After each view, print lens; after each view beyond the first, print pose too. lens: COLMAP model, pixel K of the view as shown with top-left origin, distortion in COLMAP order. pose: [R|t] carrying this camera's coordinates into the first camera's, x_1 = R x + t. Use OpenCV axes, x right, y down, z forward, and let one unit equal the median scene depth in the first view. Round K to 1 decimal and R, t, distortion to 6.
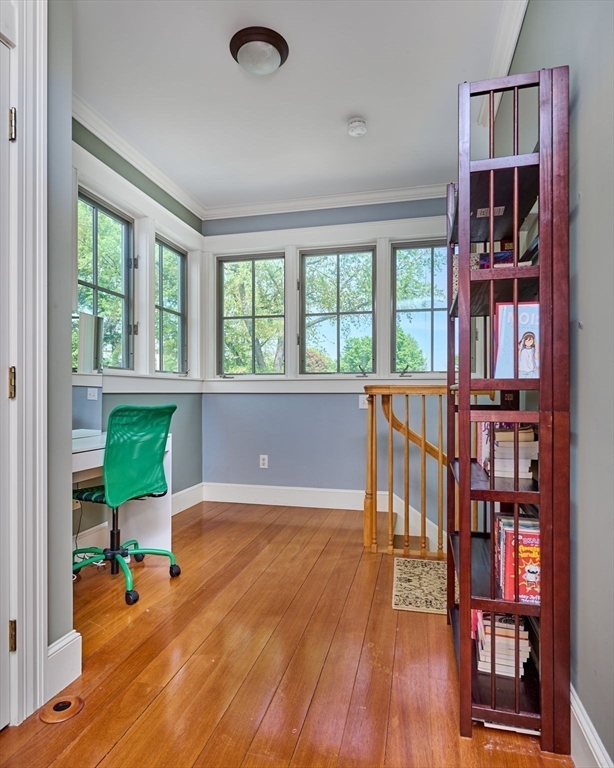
lens RADIAL K [[441.9, 0, 310.7], [0, 441.9, 394.1], [0, 0, 1]] dist [0.007831, 0.000869]
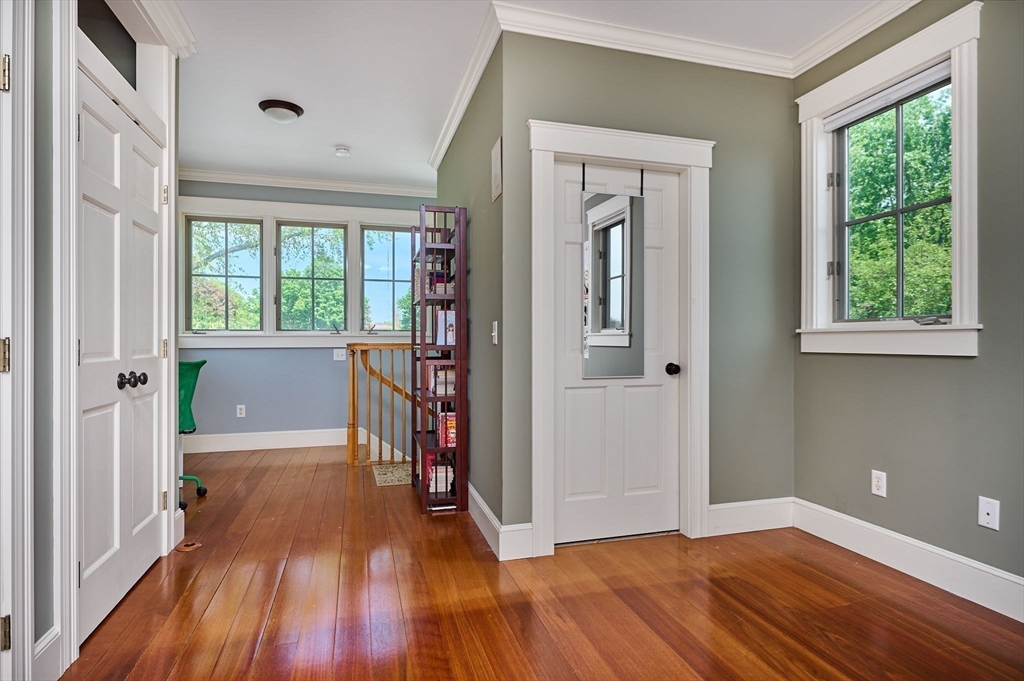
lens RADIAL K [[533.6, 0, 515.7], [0, 533.6, 341.6], [0, 0, 1]] dist [0.001775, -0.000466]
pose [[0.864456, -0.002146, 0.502705, -0.476126], [0.002510, 0.999997, -0.000047, -0.043351], [-0.502703, 0.001303, 0.864458, -1.230165]]
